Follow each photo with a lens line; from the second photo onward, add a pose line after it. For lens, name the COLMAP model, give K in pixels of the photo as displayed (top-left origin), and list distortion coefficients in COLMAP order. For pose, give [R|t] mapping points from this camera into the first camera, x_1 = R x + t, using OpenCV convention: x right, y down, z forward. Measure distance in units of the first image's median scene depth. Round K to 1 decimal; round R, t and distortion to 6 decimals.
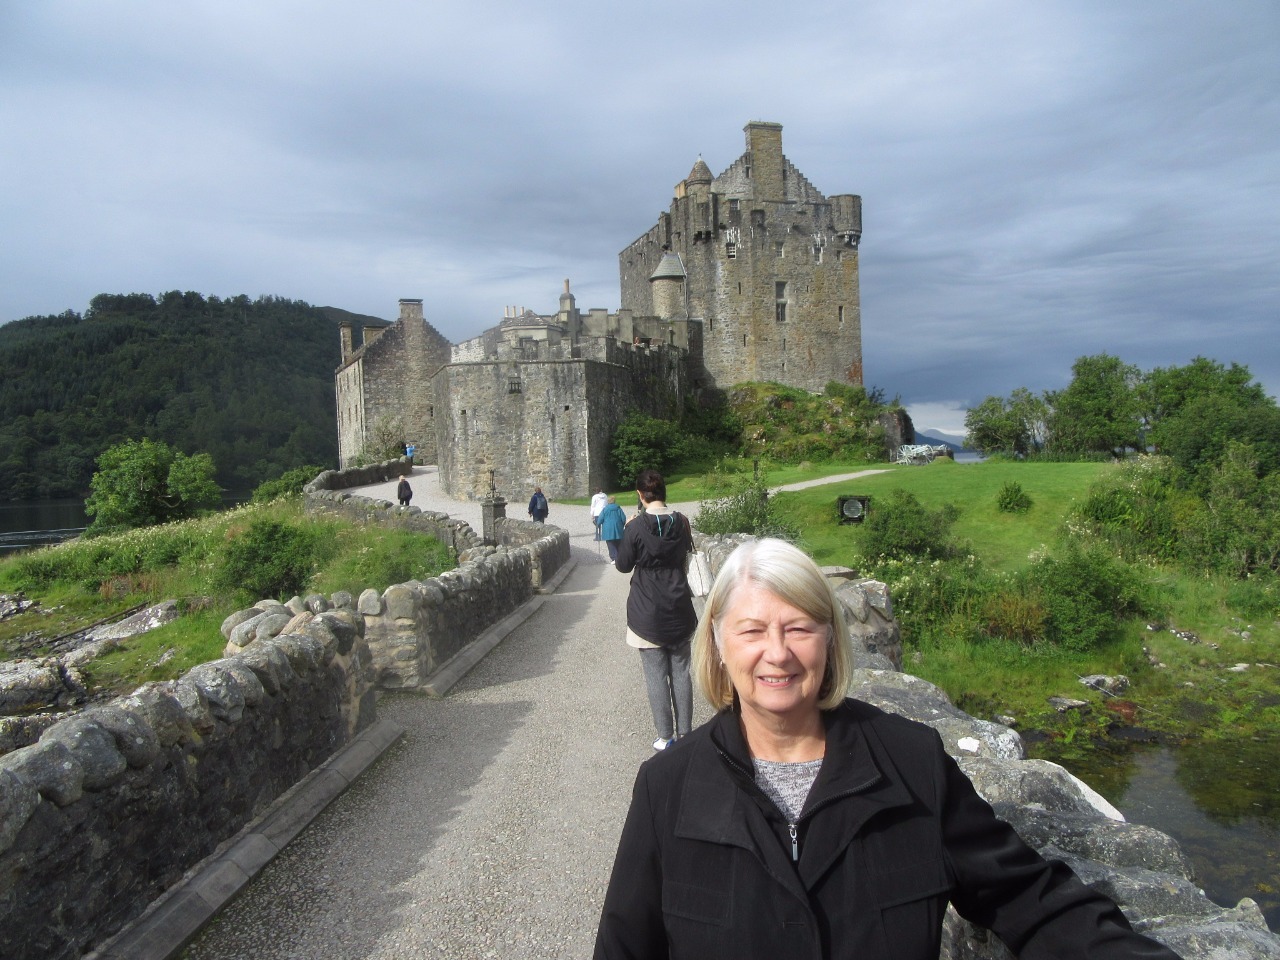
lens RADIAL K [[953.8, 0, 640.0], [0, 953.8, 474.0], [0, 0, 1]] dist [-0.006514, 0.007257]
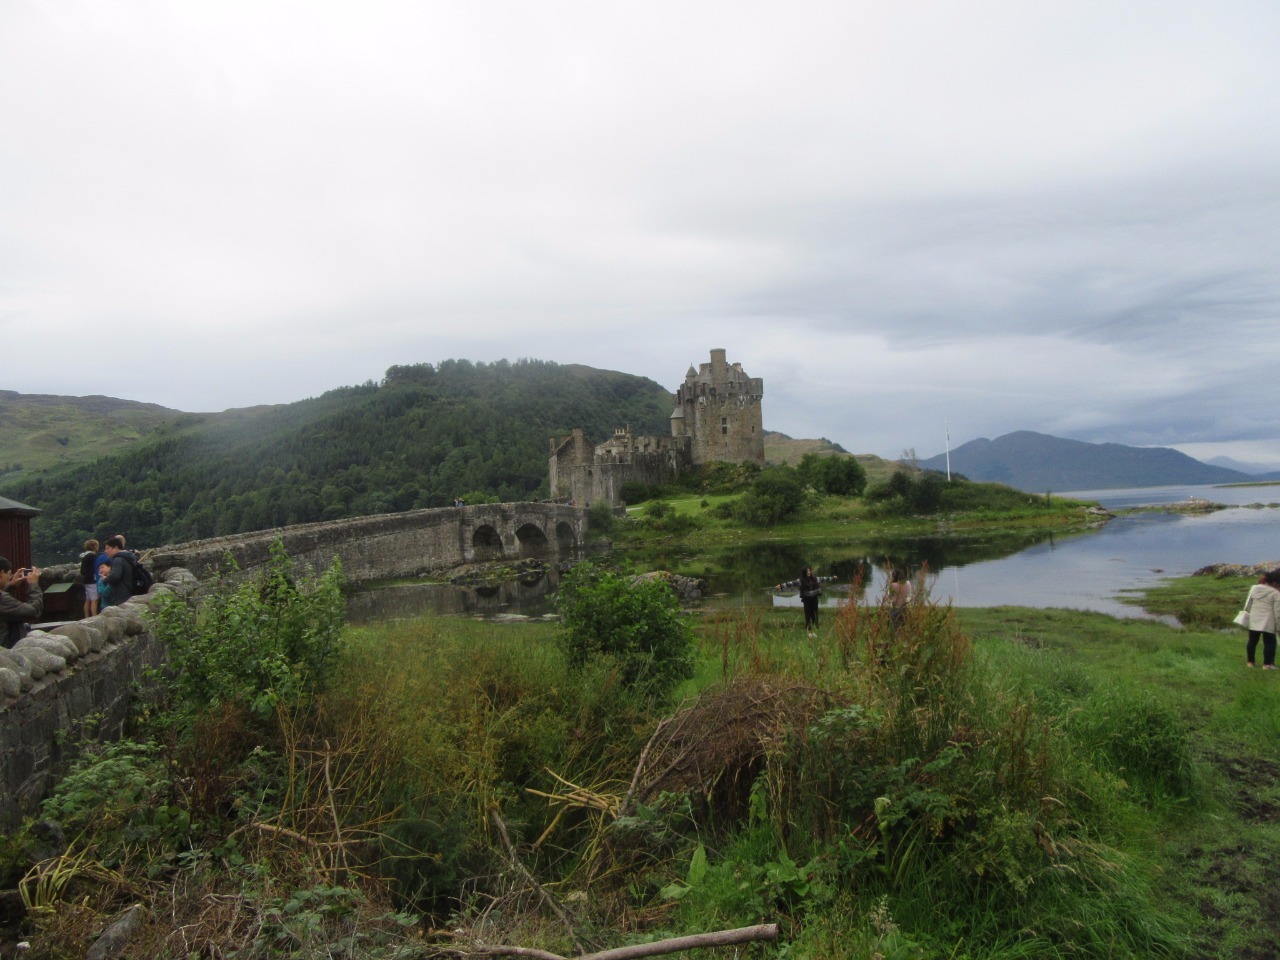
lens RADIAL K [[953.8, 0, 640.8], [0, 953.8, 483.1], [0, 0, 1]] dist [-0.006514, 0.007257]
pose [[0.968136, -0.021487, -0.249501, 0.045373], [0.013802, 0.999376, -0.032511, 0.002672], [0.250044, 0.028032, 0.967829, -0.112108]]
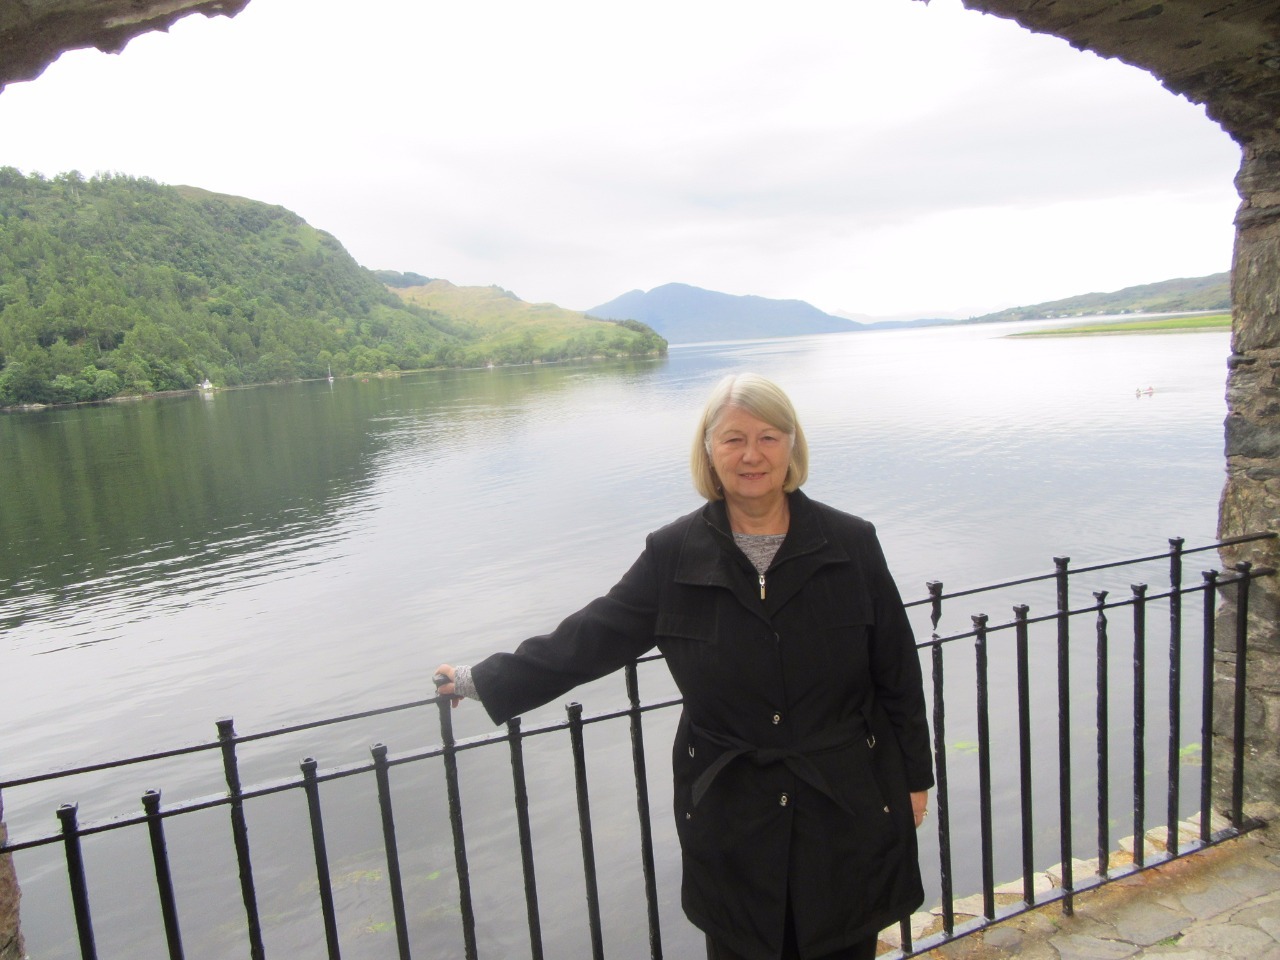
lens RADIAL K [[953.8, 0, 640.2], [0, 953.8, 477.5], [0, 0, 1]] dist [-0.006514, 0.007257]
pose [[0.994563, -0.045705, 0.093575, -0.006149], [0.033995, 0.991810, 0.123114, -0.004178], [-0.098435, -0.119263, 0.987971, 0.117456]]
